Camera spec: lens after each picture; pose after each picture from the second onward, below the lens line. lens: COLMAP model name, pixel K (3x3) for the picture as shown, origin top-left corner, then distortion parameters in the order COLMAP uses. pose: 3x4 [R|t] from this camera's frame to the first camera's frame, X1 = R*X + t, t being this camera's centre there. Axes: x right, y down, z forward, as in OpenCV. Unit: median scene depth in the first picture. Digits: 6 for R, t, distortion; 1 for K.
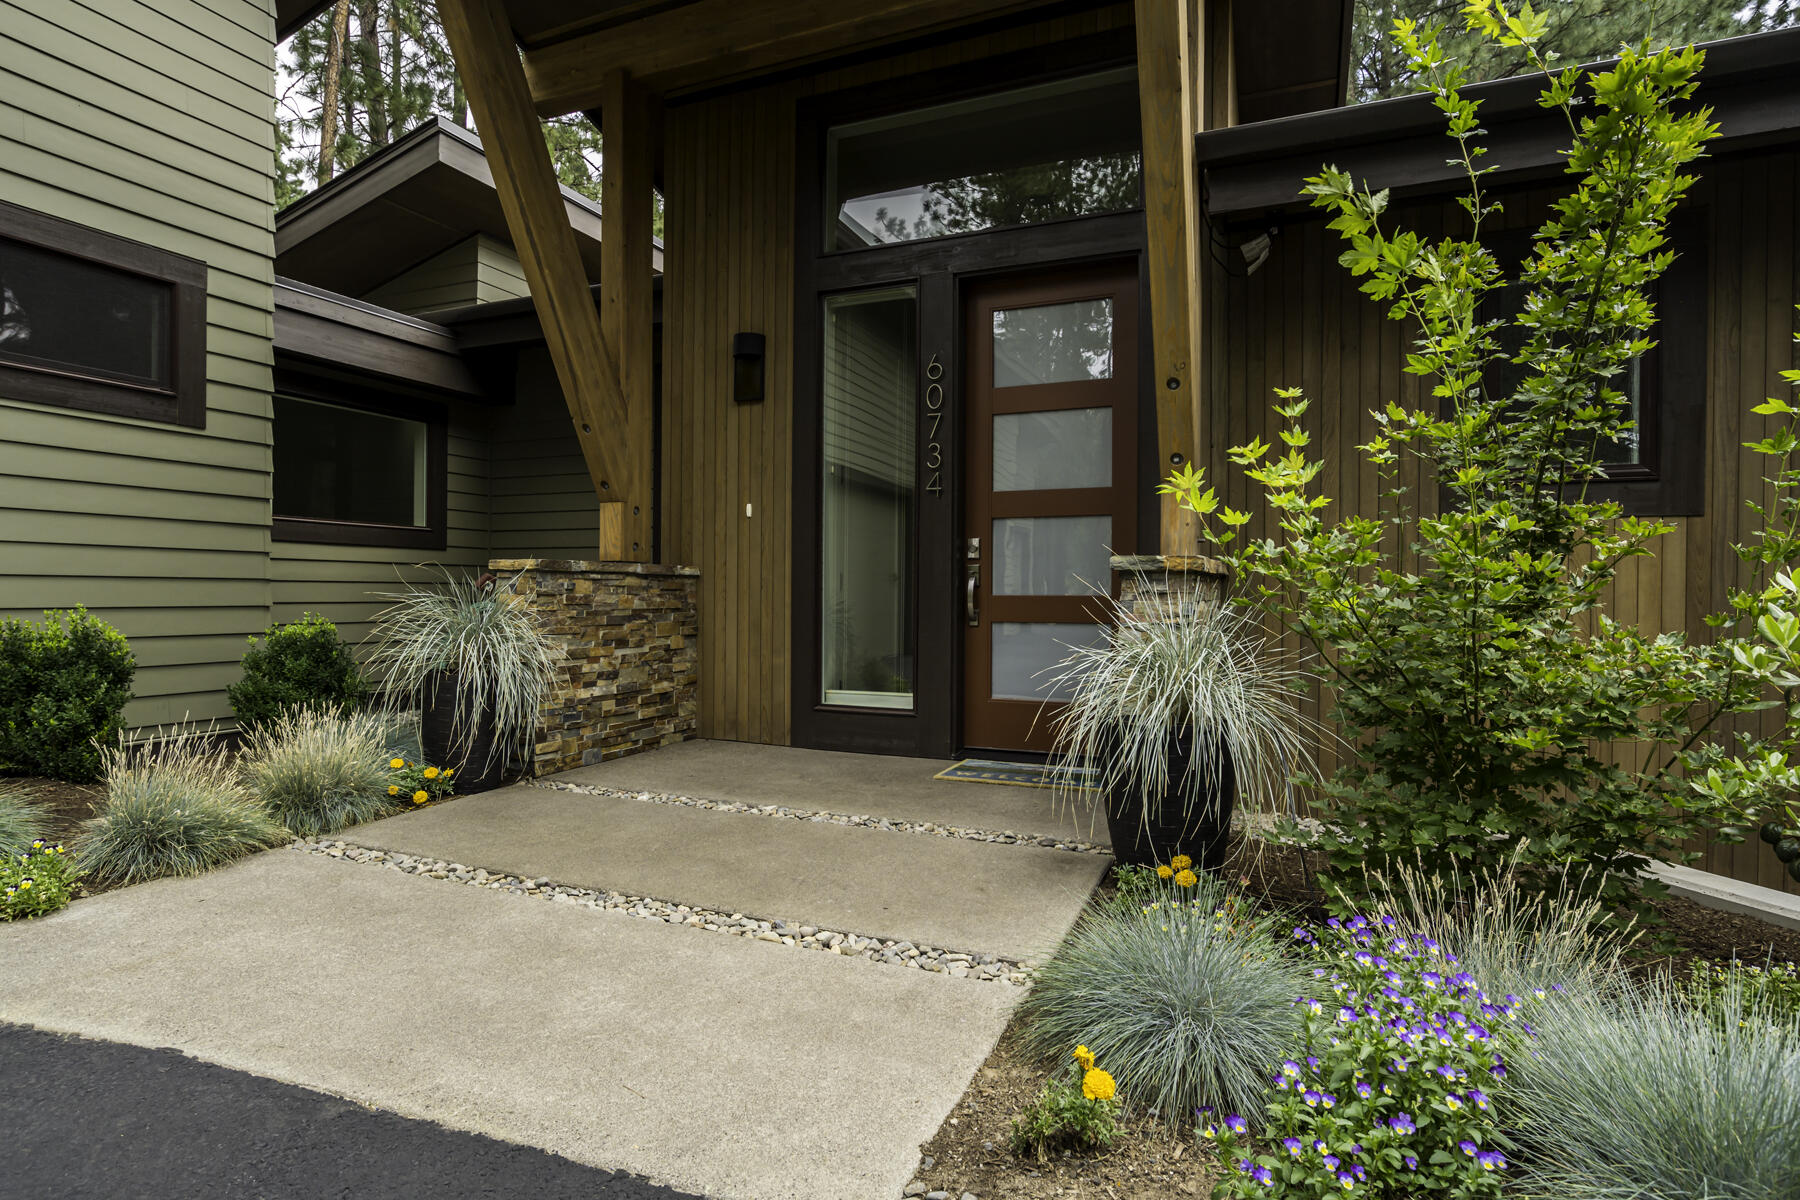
lens RADIAL K [[959.8, 0, 850.8], [0, 959.8, 587.2], [0, 0, 1]] dist [0.002758, -0.025968]
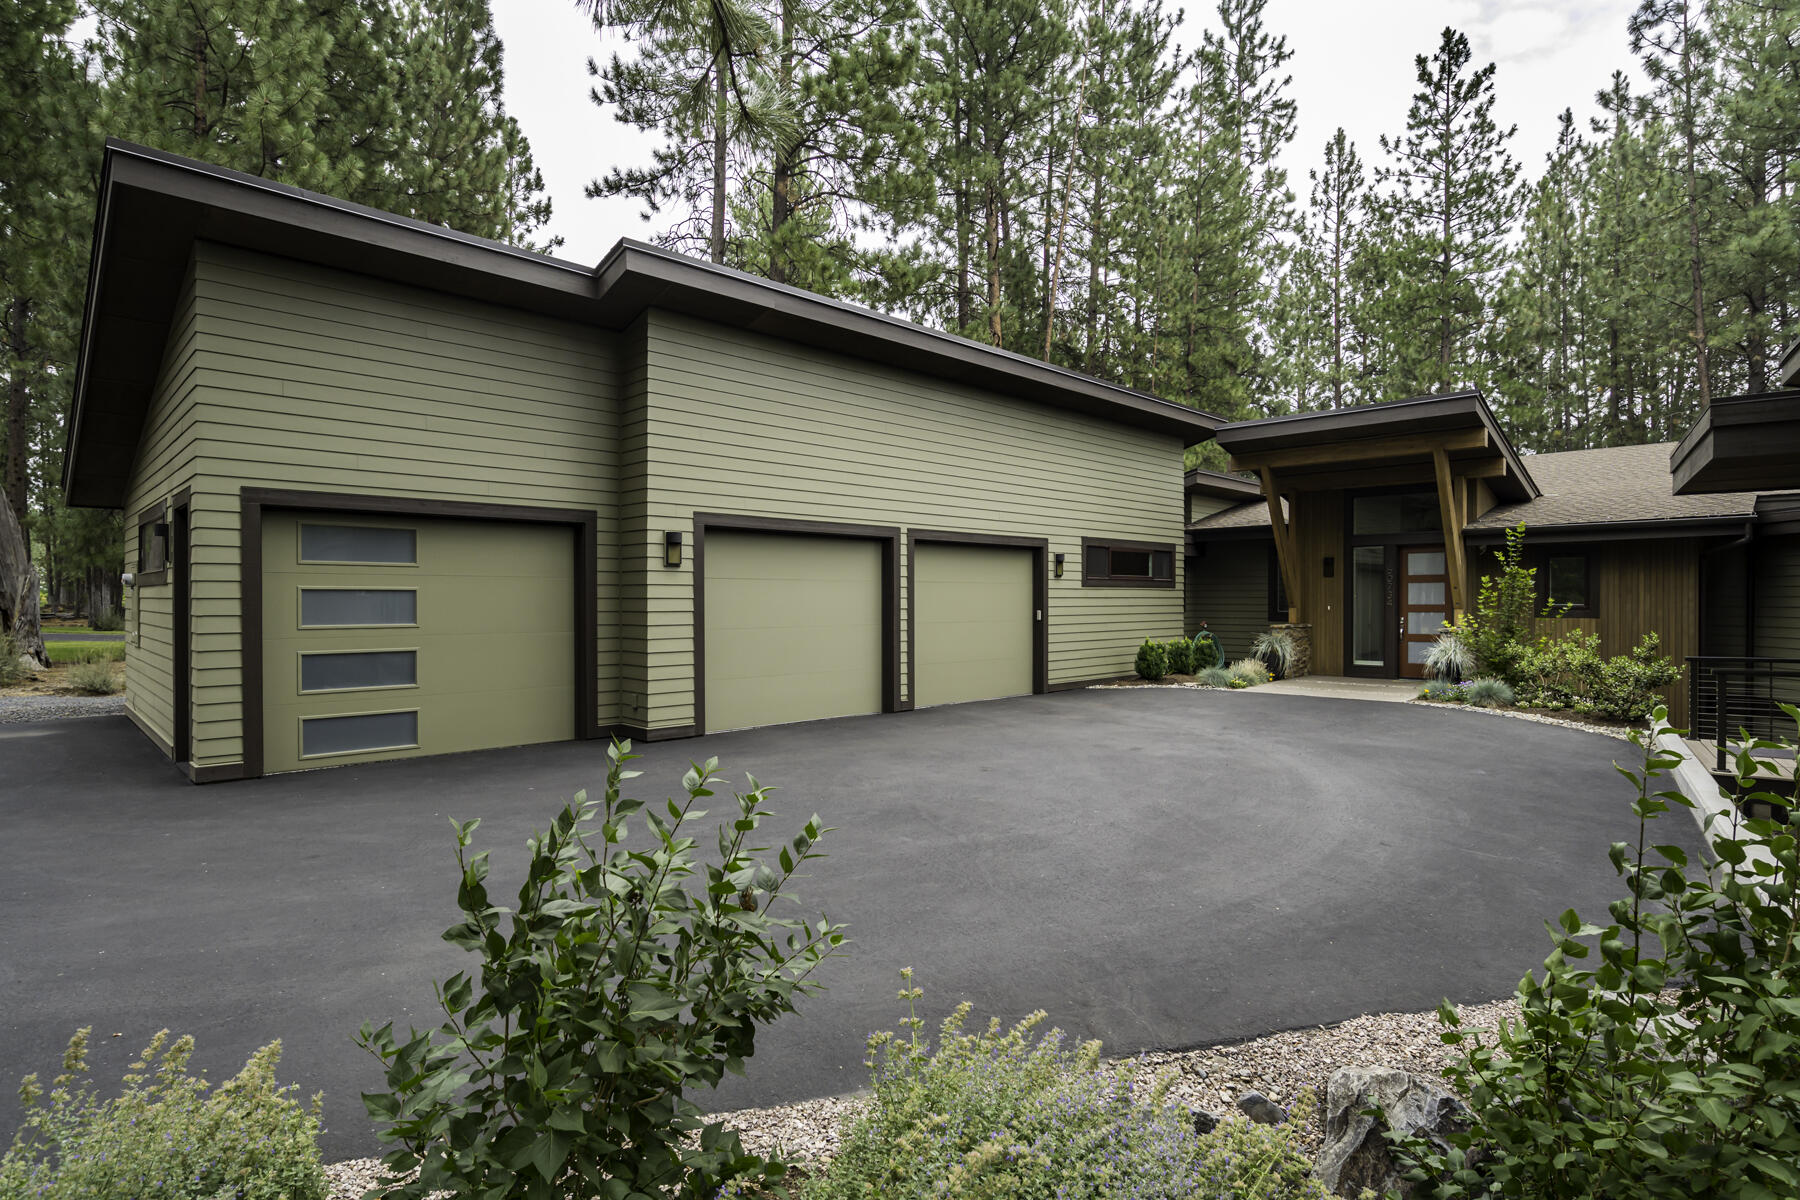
lens RADIAL K [[926.3, 0, 909.2], [0, 926.3, 604.2], [0, 0, 1]] dist [-0.018597, 0.016560]
pose [[0.930641, -0.006116, -0.365882, -0.315213], [0.006276, 0.999980, -0.000750, -0.108128], [0.365879, -0.001598, 0.930661, -2.813869]]
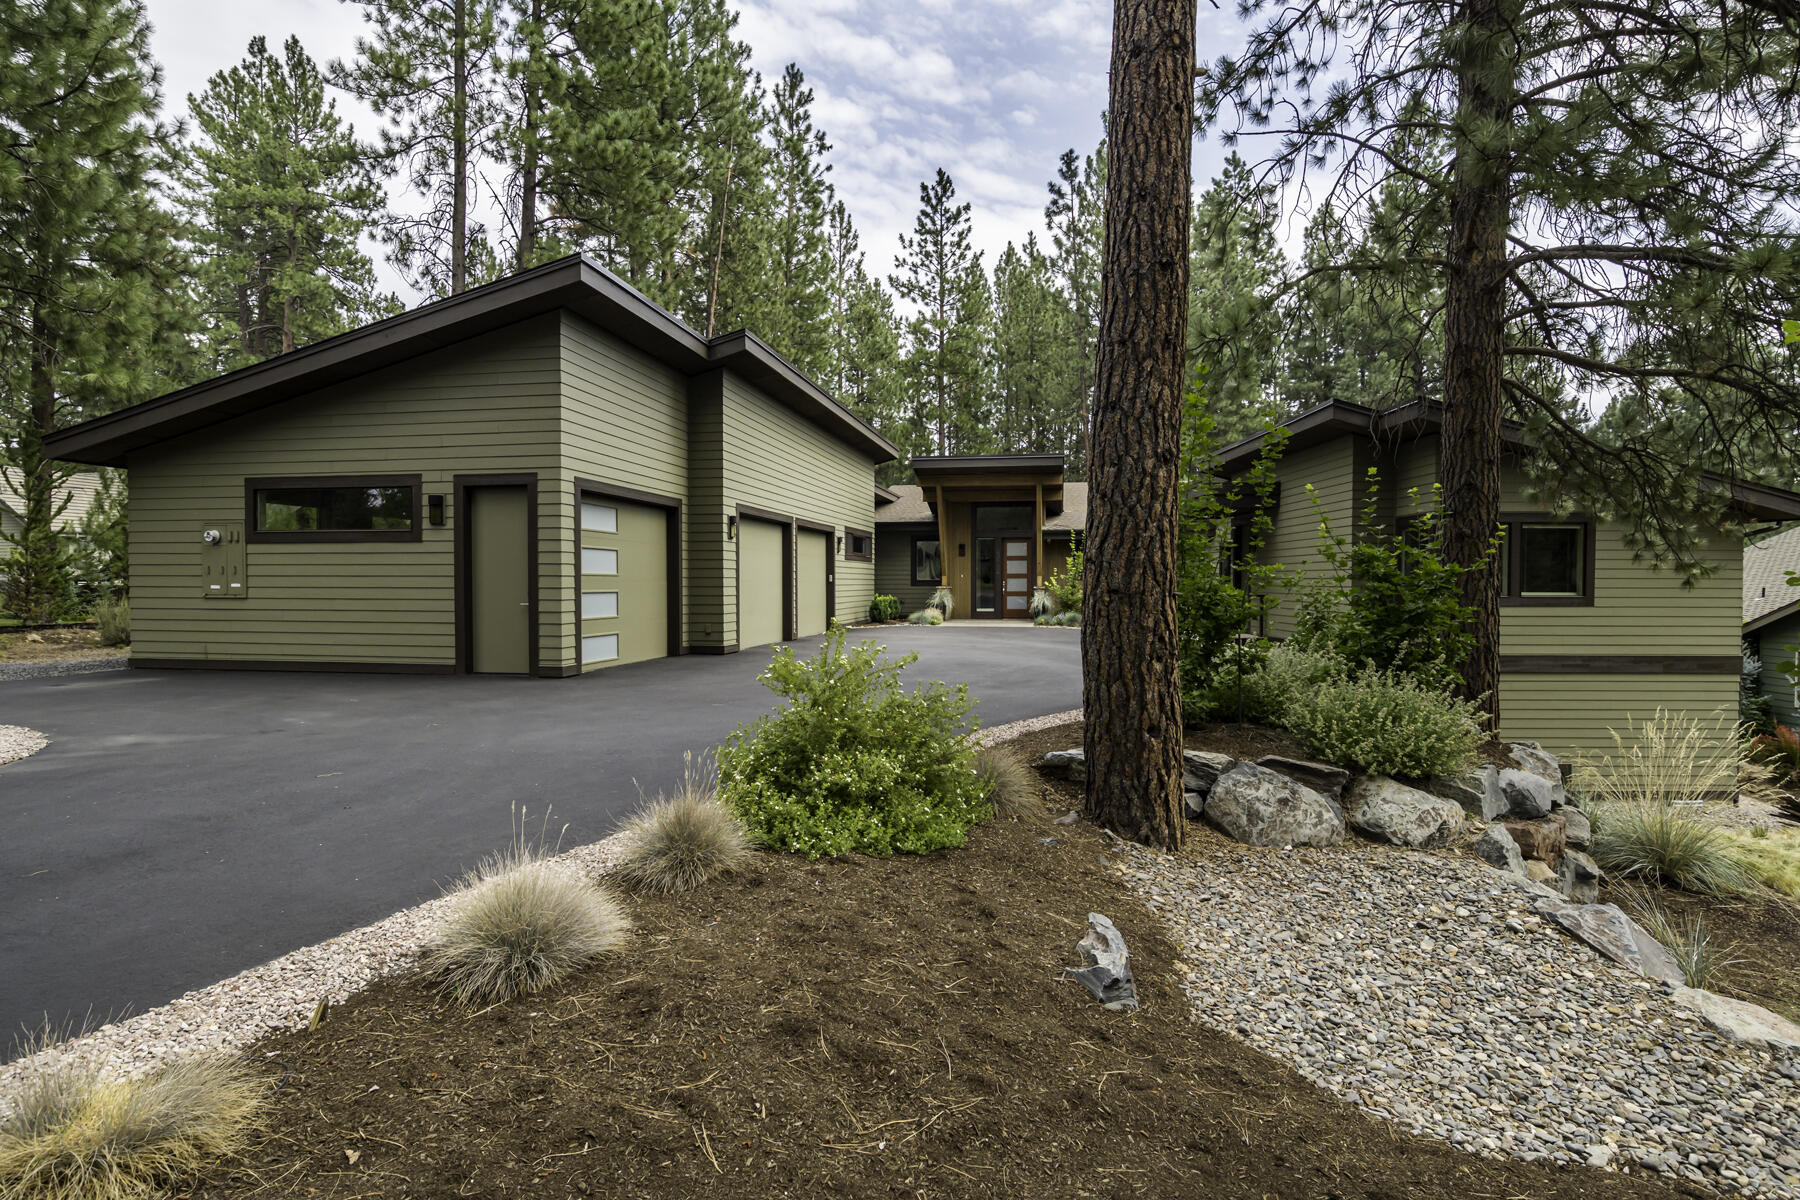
lens RADIAL K [[926.3, 0, 909.2], [0, 926.3, 604.2], [0, 0, 1]] dist [-0.018597, 0.016560]
pose [[0.970505, -0.012470, 0.240759, -1.779856], [0.007714, 0.999756, 0.020684, -0.033717], [-0.240958, -0.018217, 0.970365, -4.313521]]
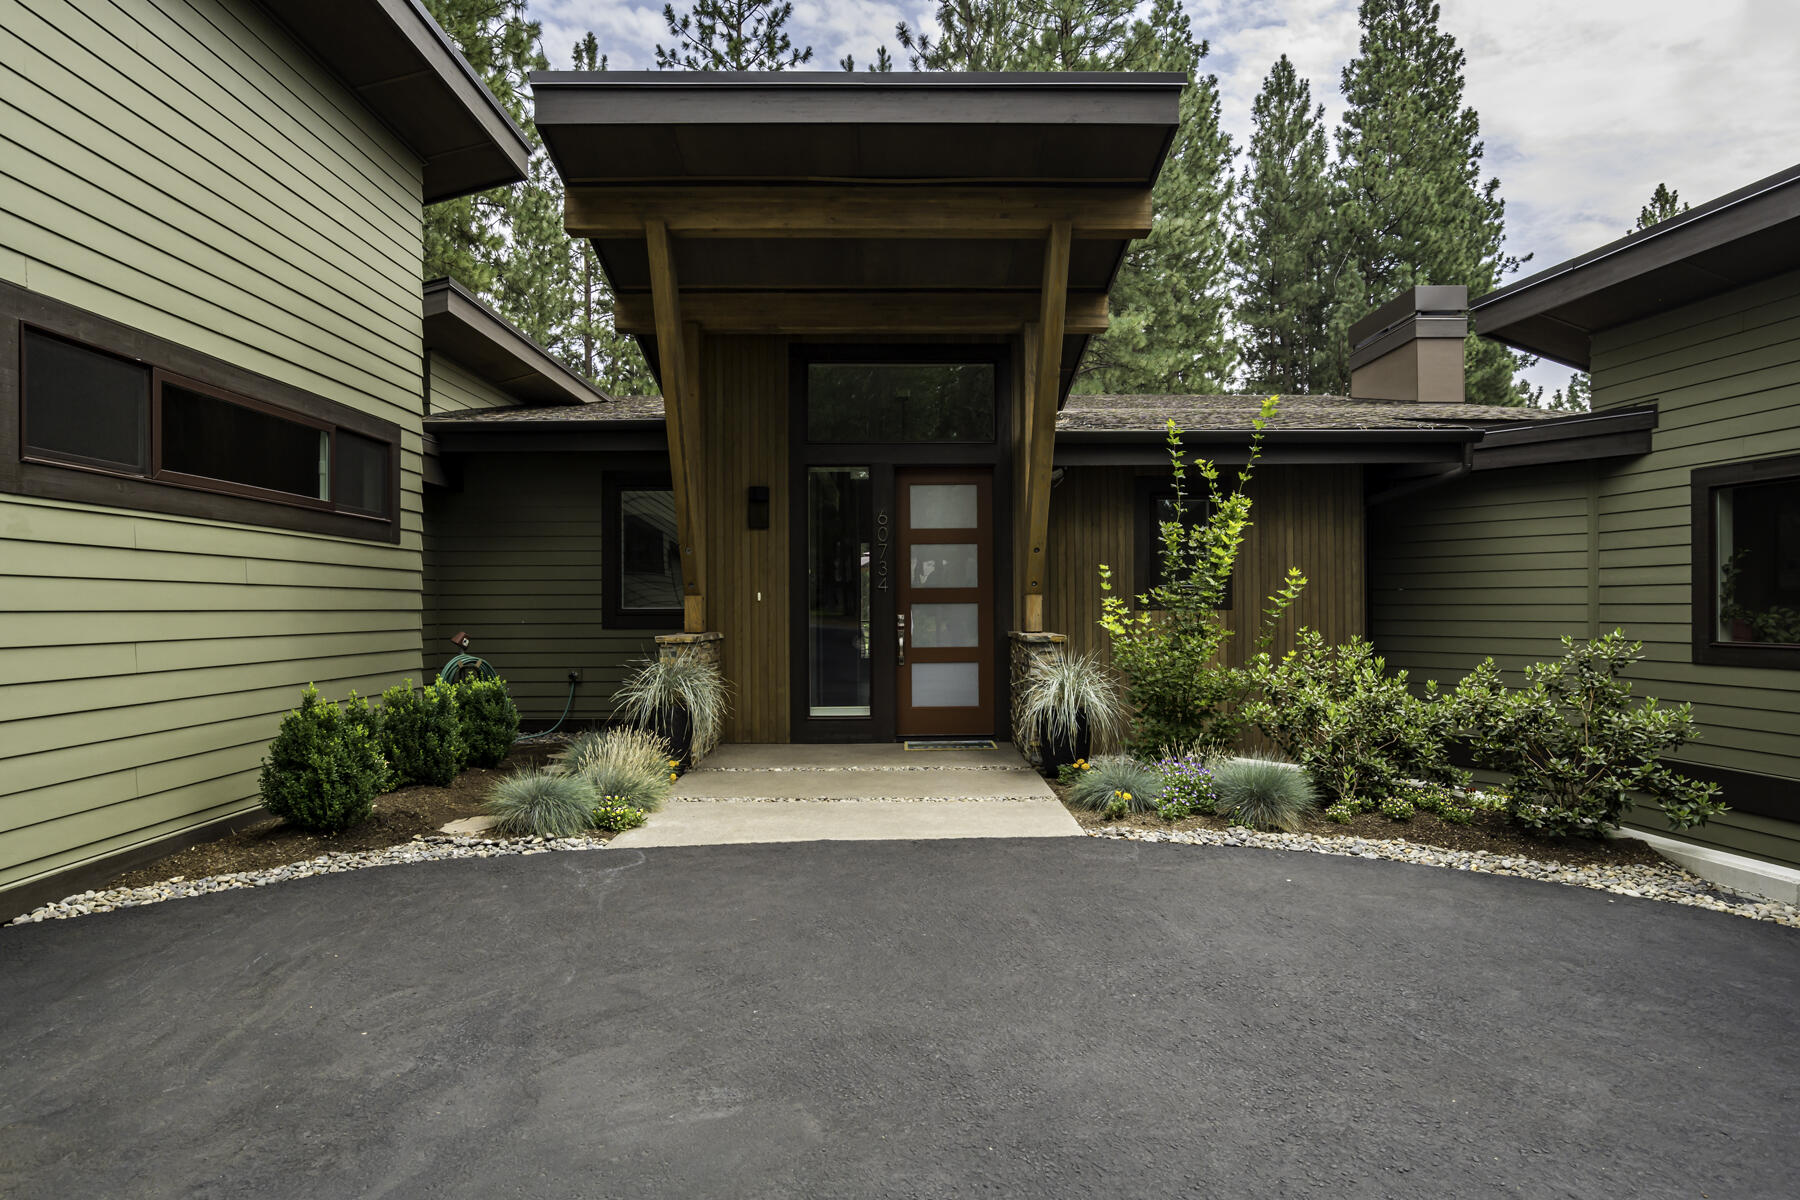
lens RADIAL K [[949.2, 0, 900.0], [0, 949.2, 600.0], [0, 0, 1]] dist [-0.024559, 0.000954]
pose [[0.911542, -0.008417, 0.411121, -0.576653], [0.012978, 0.999881, -0.008305, -0.062953], [-0.411003, 0.012906, 0.911543, -0.558064]]
